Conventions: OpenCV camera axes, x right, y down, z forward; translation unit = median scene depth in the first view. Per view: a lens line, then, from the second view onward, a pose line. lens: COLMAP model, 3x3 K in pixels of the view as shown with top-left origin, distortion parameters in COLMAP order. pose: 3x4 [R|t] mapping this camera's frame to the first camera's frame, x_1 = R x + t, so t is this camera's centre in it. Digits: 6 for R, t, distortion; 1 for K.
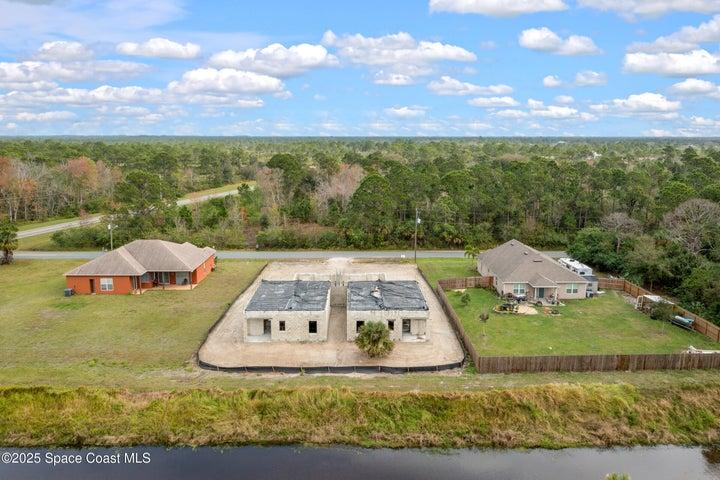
lens RADIAL K [[574.8, 0, 359.1], [0, 574.8, 198.2], [0, 0, 1]] dist [-0.014437, -0.003649]
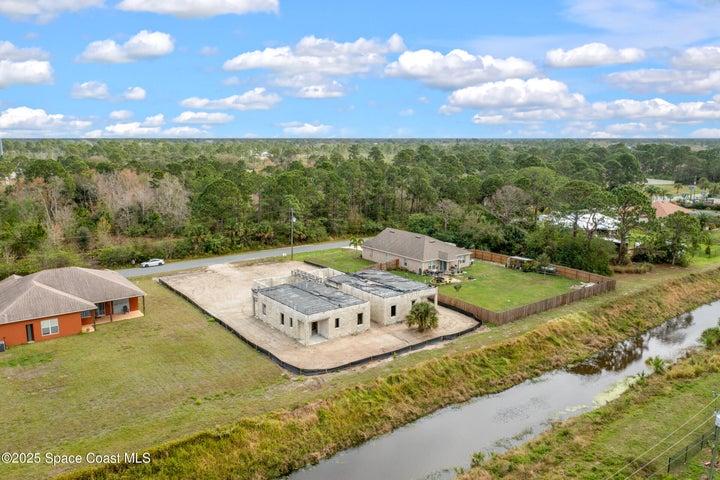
lens RADIAL K [[574.8, 0, 359.1], [0, 574.8, 198.2], [0, 0, 1]] dist [-0.014437, -0.003649]
pose [[0.802556, -0.061808, 0.593366, -0.606122], [0.059390, 0.997955, 0.023623, -0.026358], [-0.593613, 0.016281, 0.804586, 0.098460]]
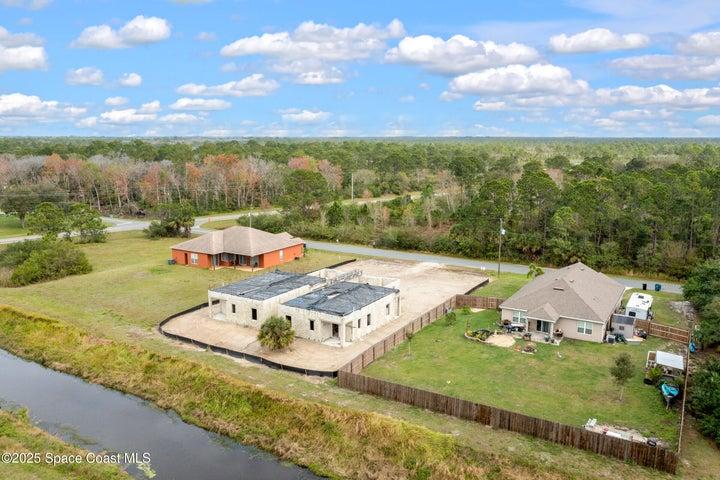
lens RADIAL K [[569.5, 0, 360.0], [0, 569.5, 240.0], [0, 0, 1]] dist [-0.011218, -0.003815]
pose [[0.846440, 0.094852, -0.523967, 0.538498], [-0.058328, 0.994601, 0.085825, -0.015952], [0.529279, -0.042083, 0.847403, 0.169784]]
